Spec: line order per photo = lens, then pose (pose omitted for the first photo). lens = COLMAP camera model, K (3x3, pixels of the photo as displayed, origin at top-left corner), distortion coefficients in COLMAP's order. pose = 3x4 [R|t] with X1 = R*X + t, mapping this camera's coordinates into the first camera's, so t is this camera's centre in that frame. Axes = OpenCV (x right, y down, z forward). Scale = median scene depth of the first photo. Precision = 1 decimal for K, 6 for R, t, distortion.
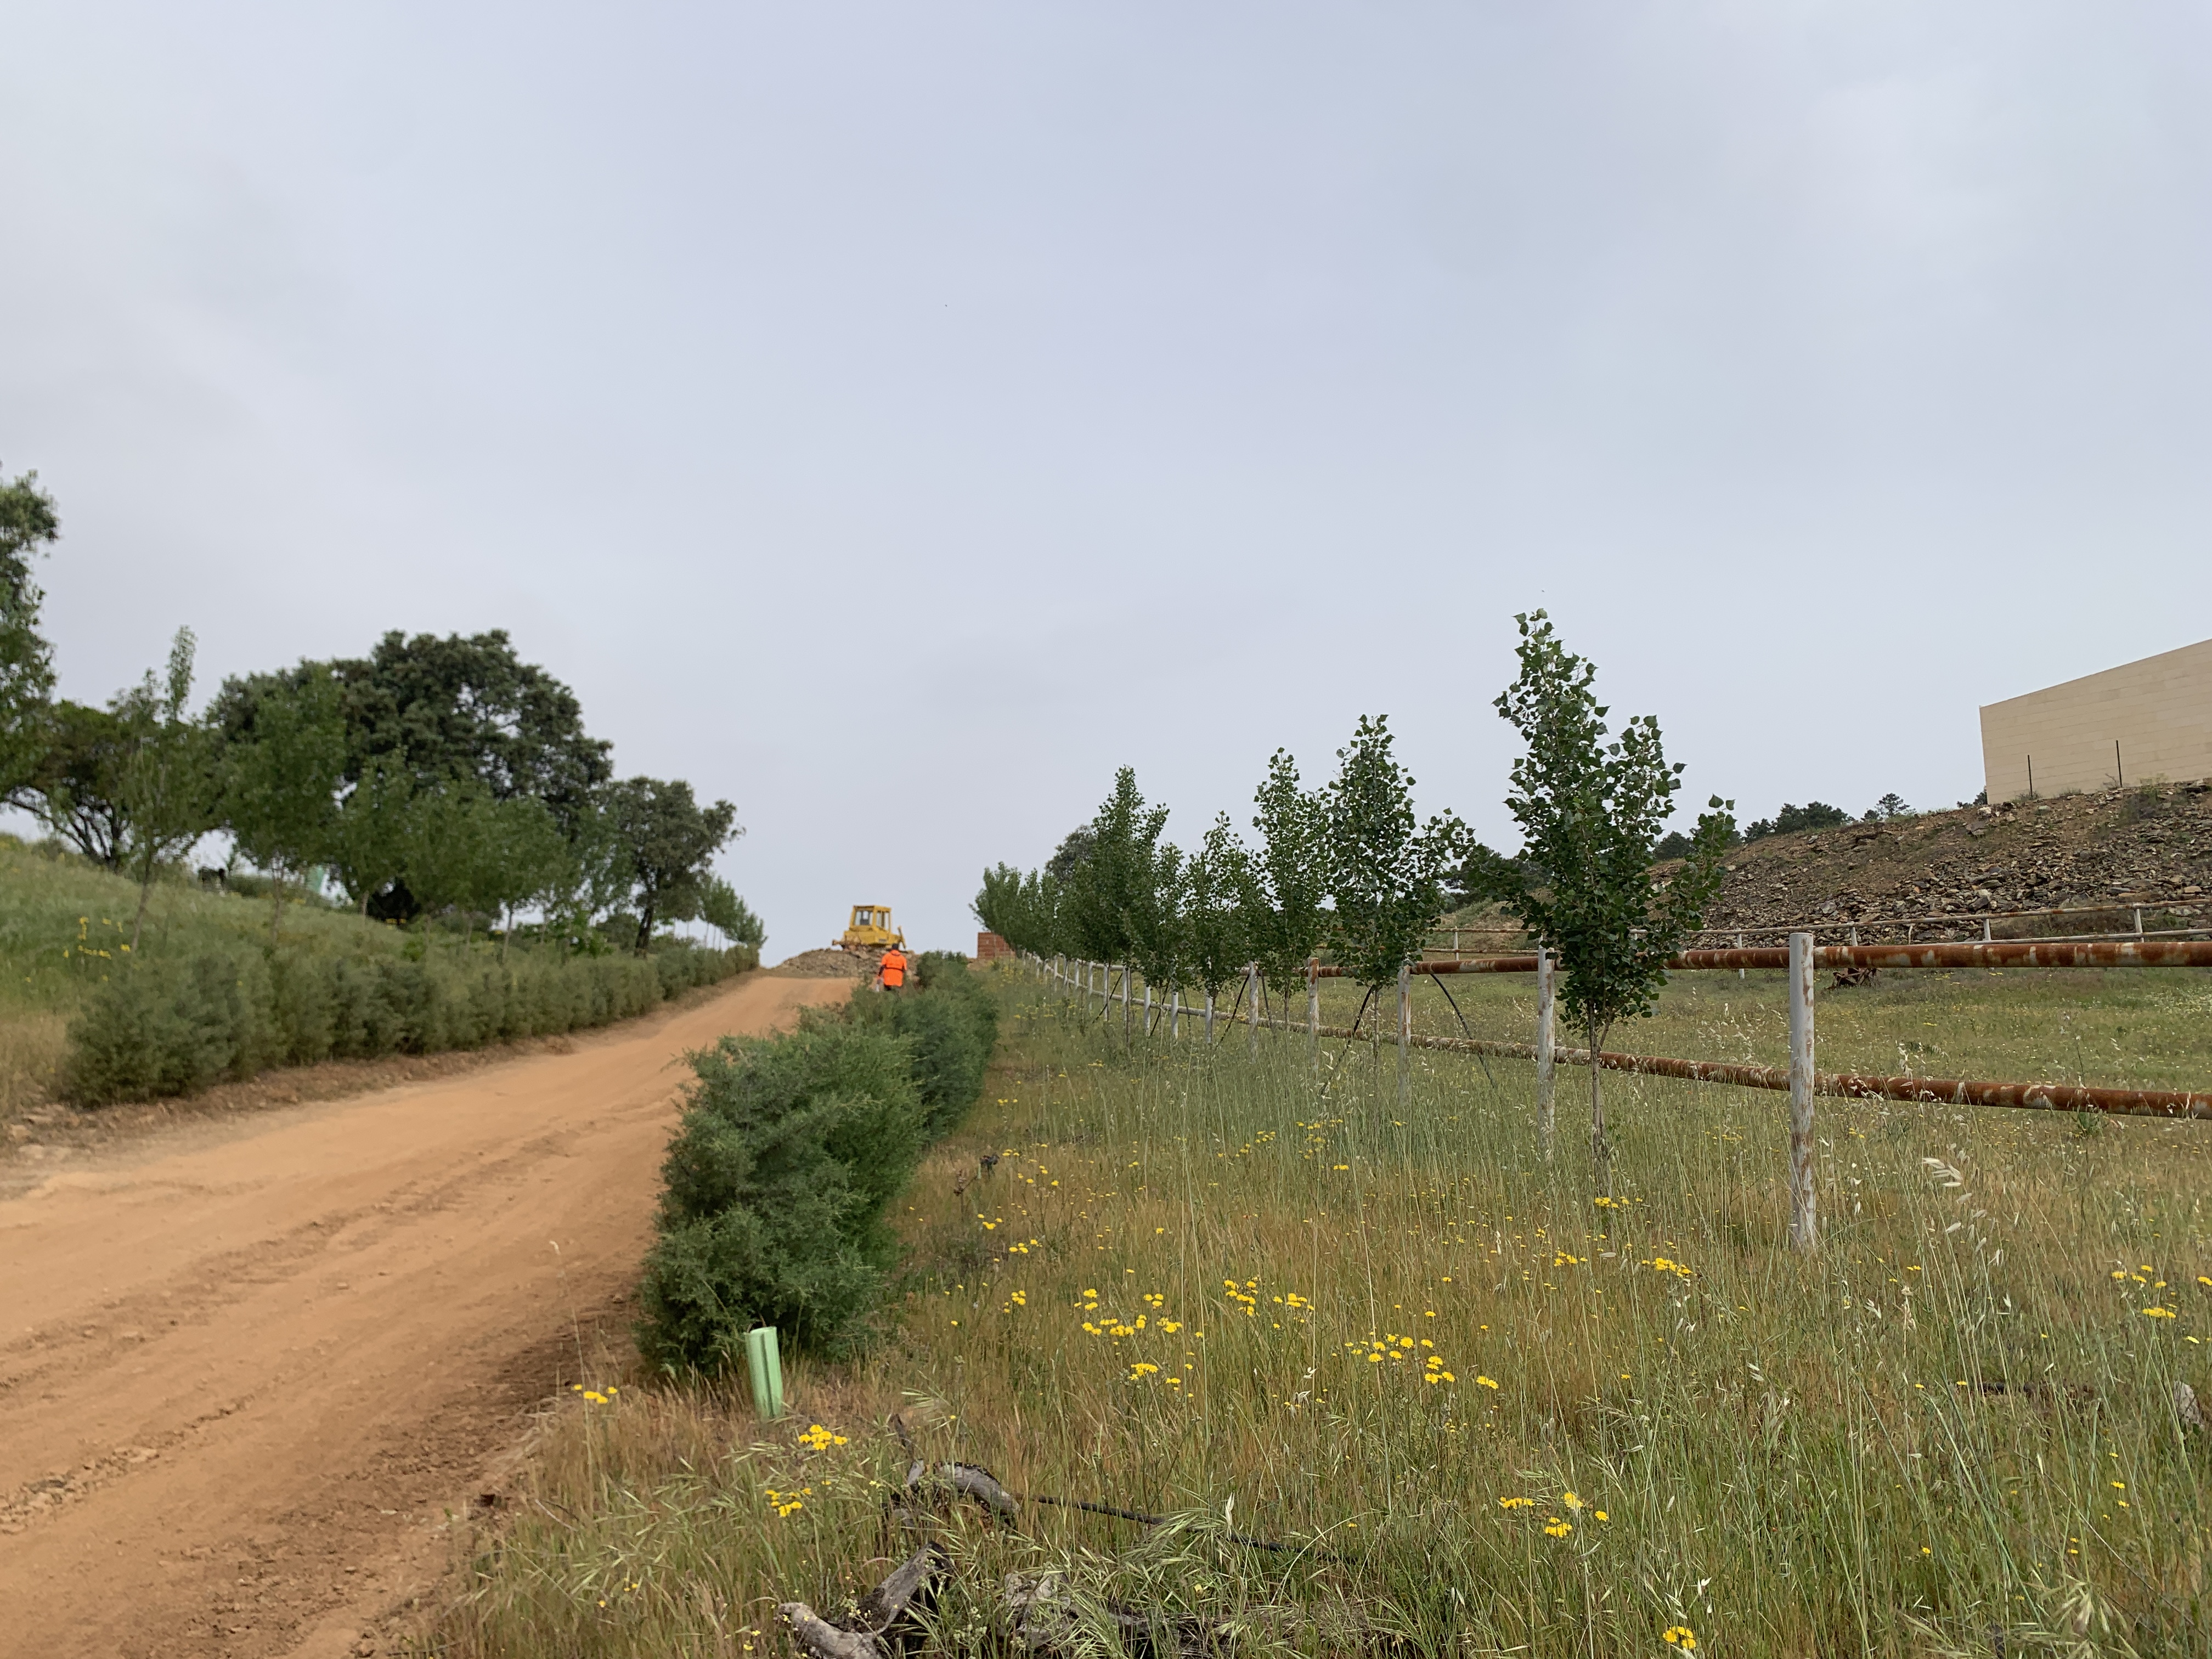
lens RADIAL K [[1682.3, 0, 1104.6], [0, 1682.3, 828.9], [0, 0, 1]] dist [0.045039, -0.000603]
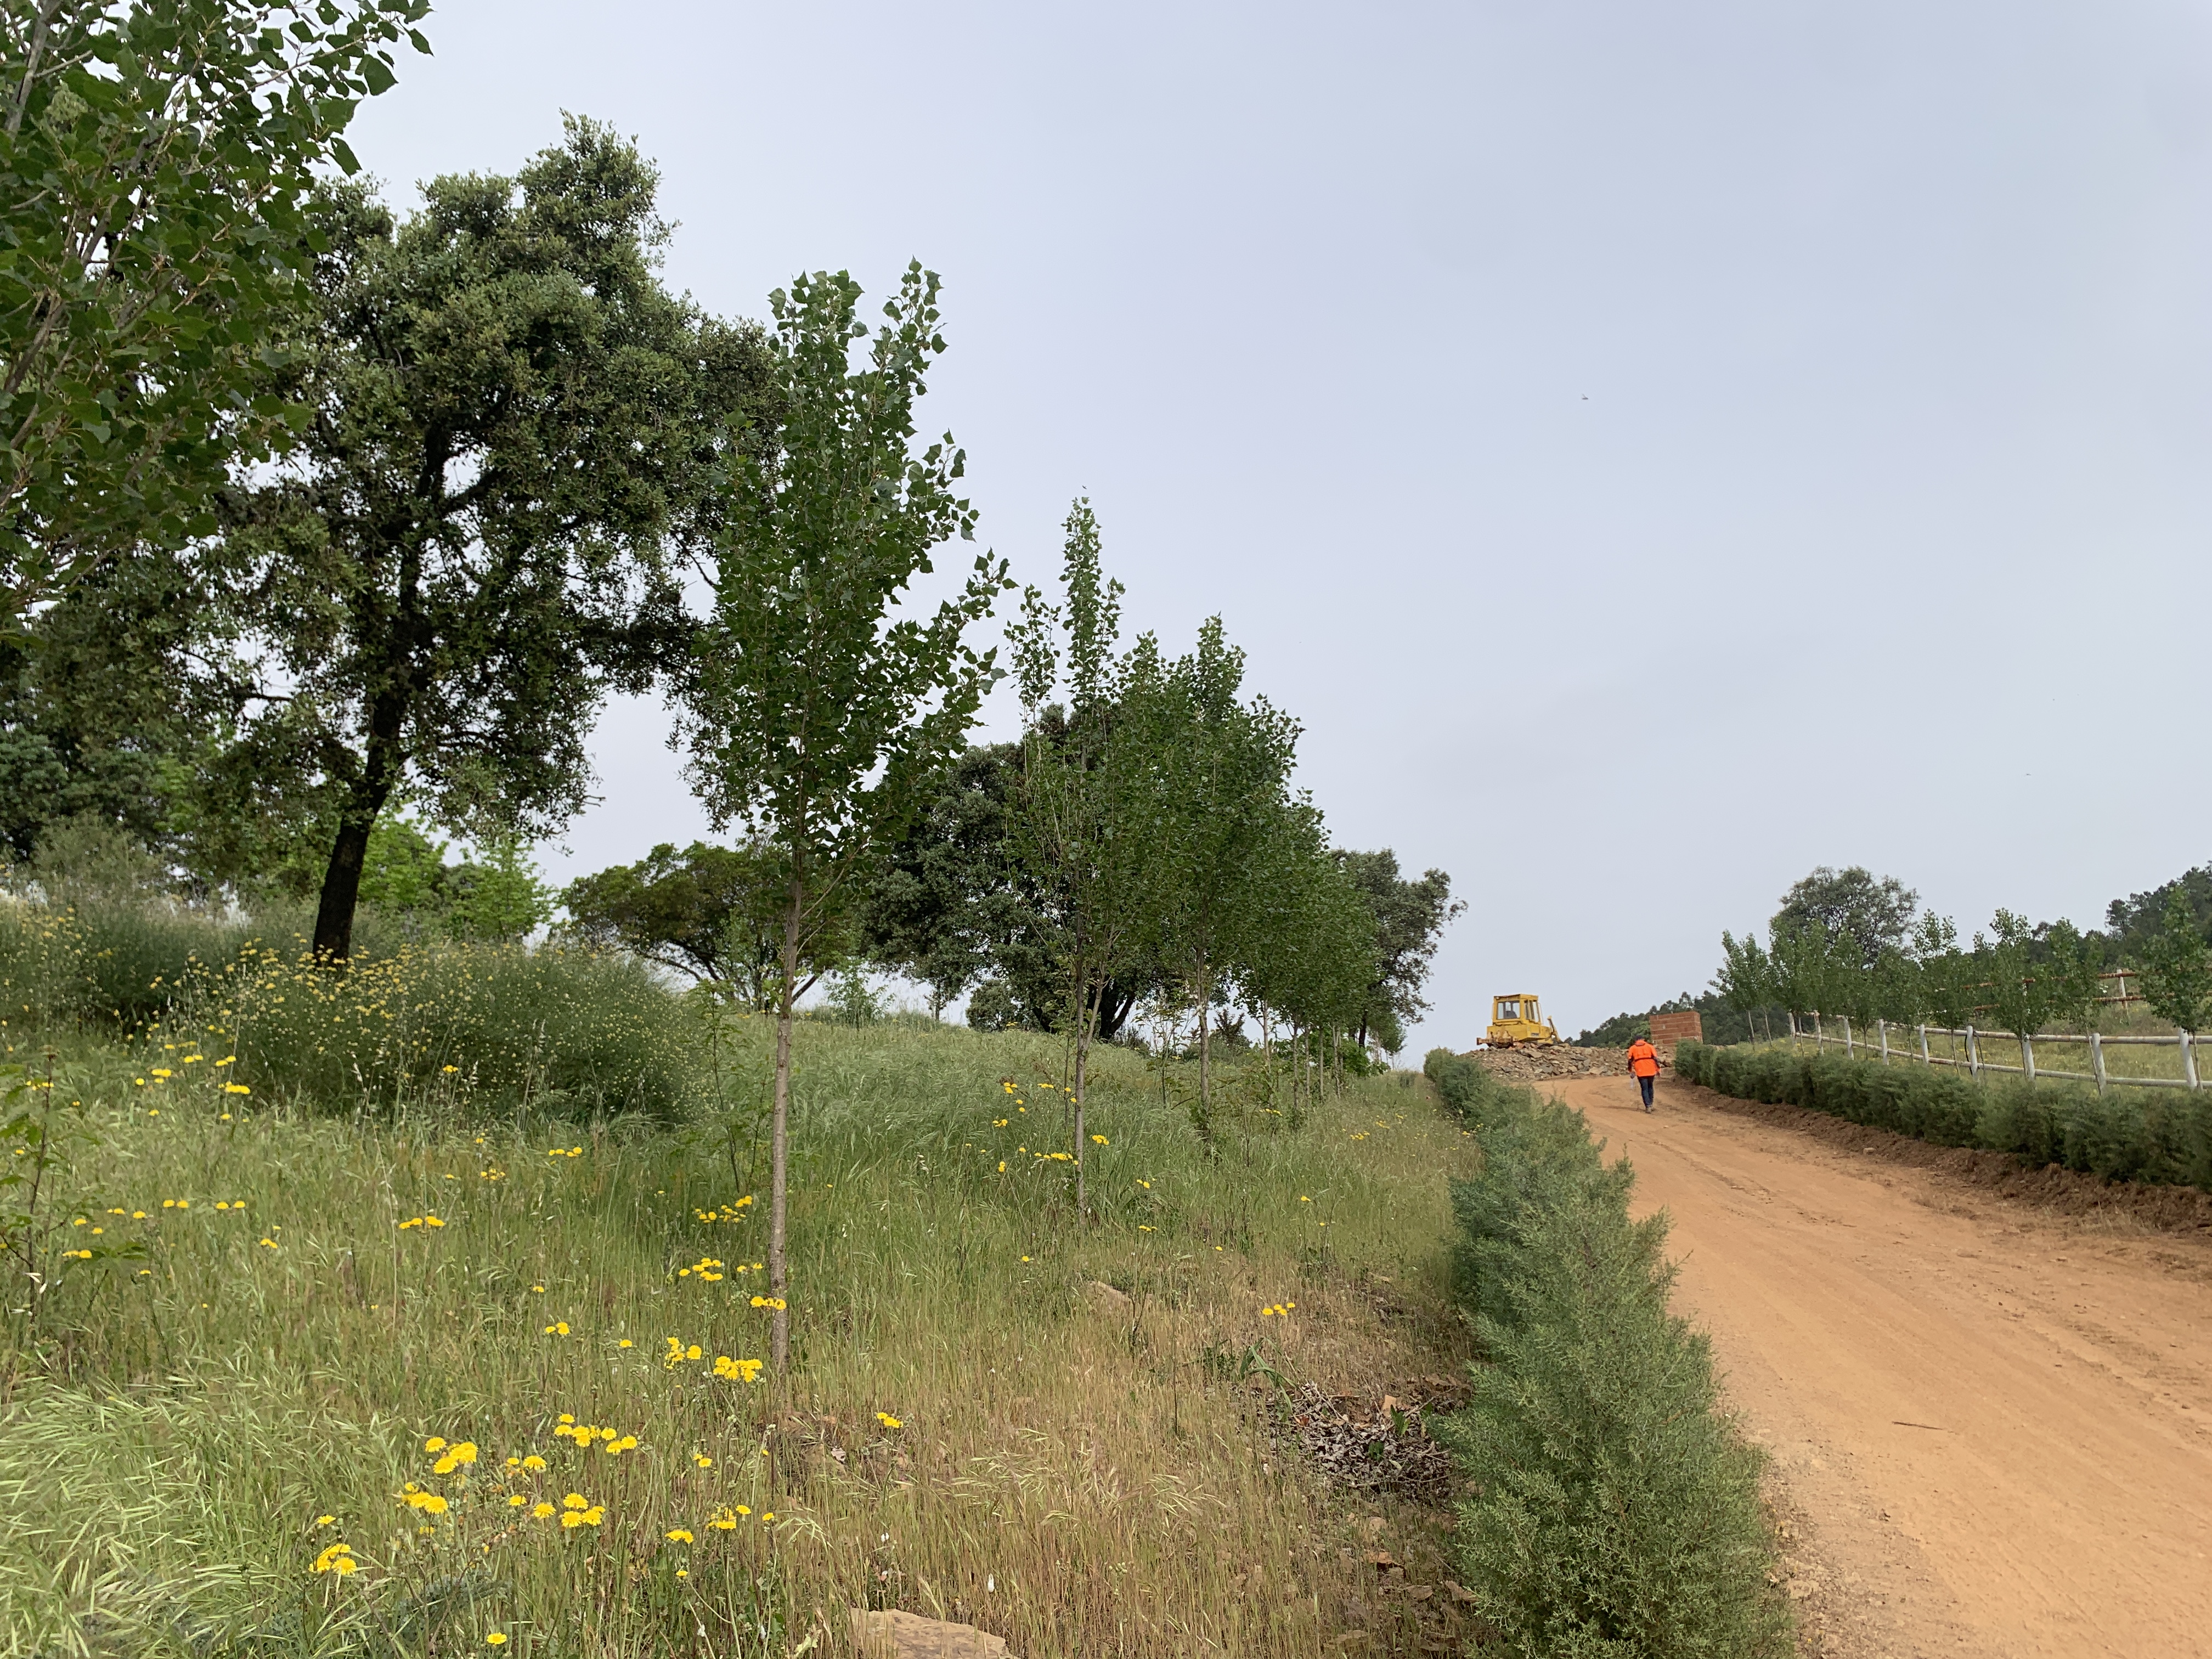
lens RADIAL K [[1682.3, 0, 1106.8], [0, 1682.3, 830.3], [0, 0, 1]] dist [0.045039, -0.000603]
pose [[0.954454, -0.116048, -0.274863, -0.152068], [0.099920, 0.992386, -0.072018, 0.006304], [0.281128, 0.041273, 0.958782, 0.196258]]
